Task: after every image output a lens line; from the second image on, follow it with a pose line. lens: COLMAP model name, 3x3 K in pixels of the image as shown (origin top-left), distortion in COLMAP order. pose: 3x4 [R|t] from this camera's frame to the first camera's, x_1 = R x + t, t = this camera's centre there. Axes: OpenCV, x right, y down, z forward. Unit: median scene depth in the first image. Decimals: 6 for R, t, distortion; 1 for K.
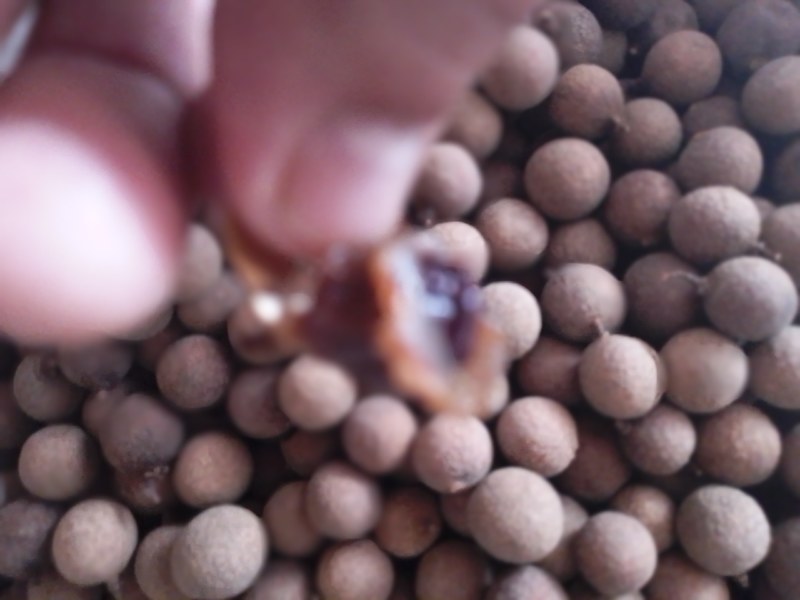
lens RADIAL K [[646.6, 0, 400.0], [0, 646.6, 300.0], [0, 0, 1]] dist [-0.007655, -0.015877]
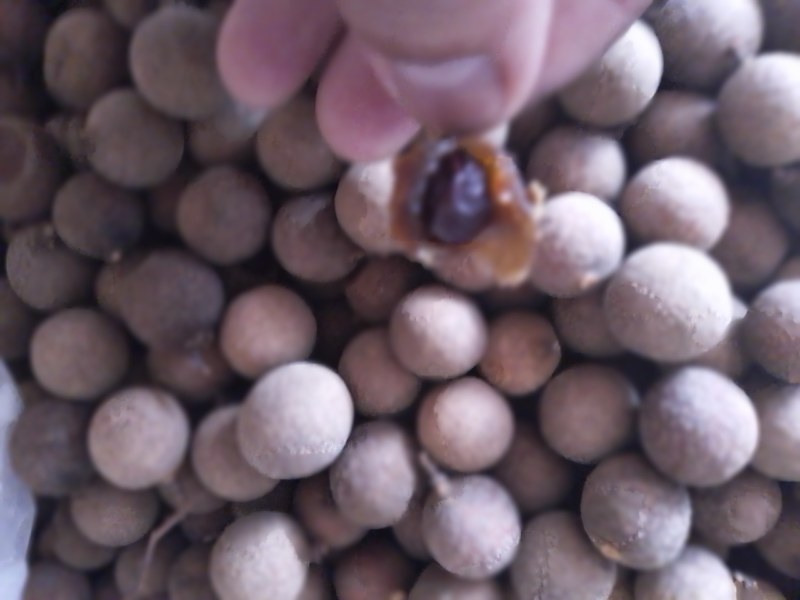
lens RADIAL K [[679.3, 0, 400.0], [0, 679.3, 300.0], [0, 0, 1]] dist [0.004901, -0.097706]
pose [[0.988285, -0.151712, -0.016637, -0.118249], [0.152570, 0.984879, 0.082074, 0.201331], [0.003933, -0.083651, 0.996487, 0.177479]]
